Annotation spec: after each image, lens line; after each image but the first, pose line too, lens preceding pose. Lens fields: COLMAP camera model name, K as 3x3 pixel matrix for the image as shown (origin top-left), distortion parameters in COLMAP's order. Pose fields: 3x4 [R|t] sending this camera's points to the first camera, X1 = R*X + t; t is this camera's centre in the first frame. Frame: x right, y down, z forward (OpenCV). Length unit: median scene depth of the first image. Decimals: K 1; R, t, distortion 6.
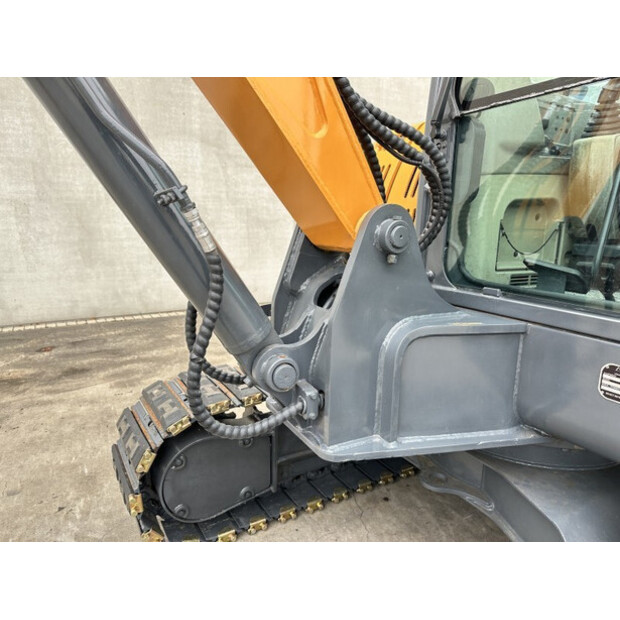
lens RADIAL K [[430.0, 0, 308.7], [0, 430.0, 310.0], [0, 0, 1]] dist [0.090322, -0.124429]
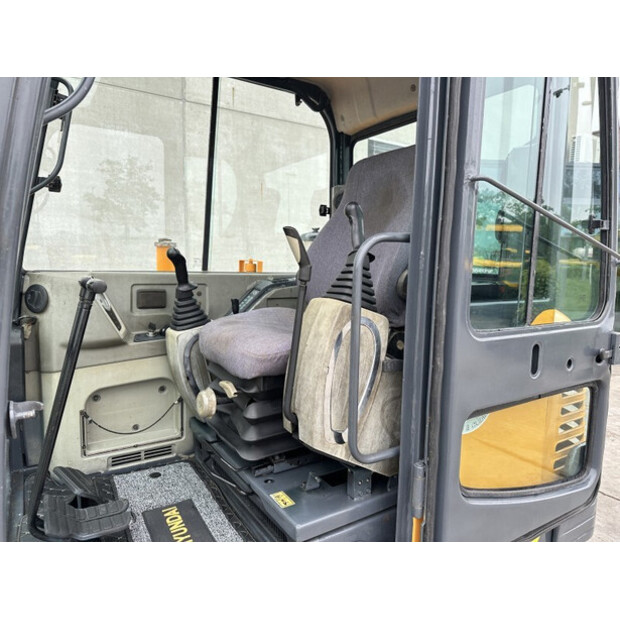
lens RADIAL K [[431.2, 0, 308.7], [0, 431.2, 305.7], [0, 0, 1]] dist [0.062584, -0.074789]
pose [[0.999199, -0.001885, 0.039980, 0.252311], [0.005254, 0.996424, -0.084330, -0.096799], [-0.039678, 0.084472, 0.995635, -0.012380]]
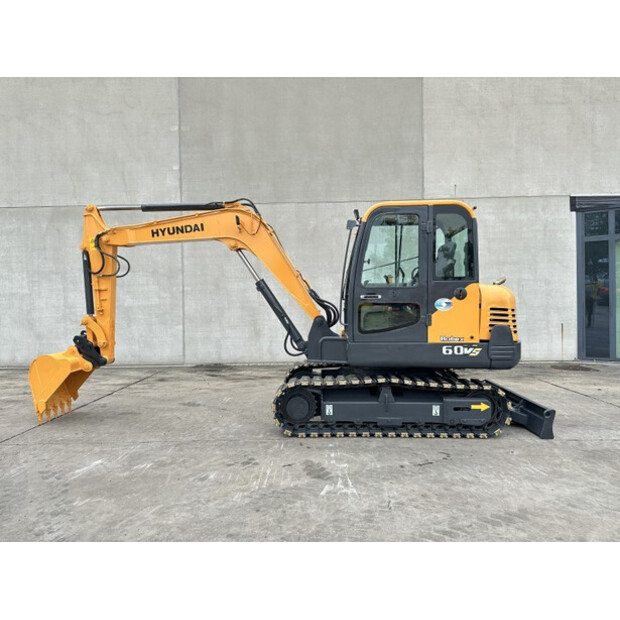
lens RADIAL K [[431.2, 0, 308.7], [0, 431.2, 305.7], [0, 0, 1]] dist [0.062584, -0.074789]
pose [[0.850591, -0.023614, -0.525297, 0.543711], [-0.084278, 0.979954, -0.180519, 0.118338], [0.519030, 0.197819, 0.831550, -0.681142]]
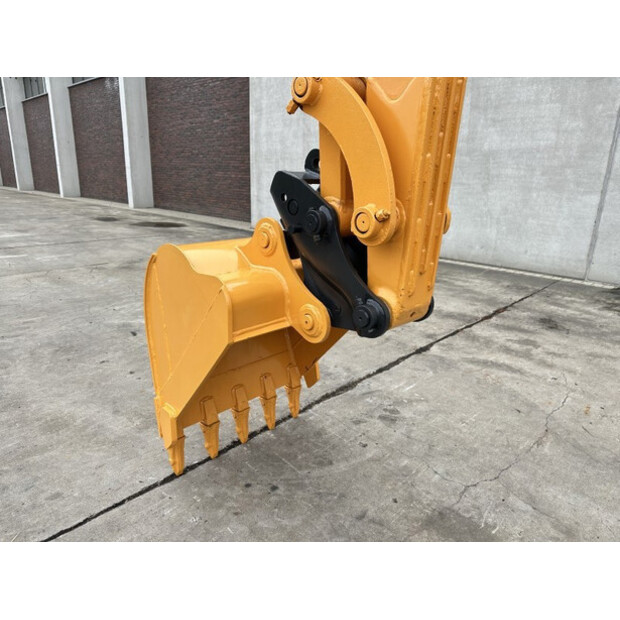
lens RADIAL K [[439.9, 0, 312.6], [0, 439.9, 305.3], [0, 0, 1]] dist [0.007960, -0.008774]
pose [[0.276895, 0.265006, -0.923635, -0.252004], [-0.226617, 0.952114, 0.205240, 0.062173], [0.933795, 0.152482, 0.323690, -0.132578]]
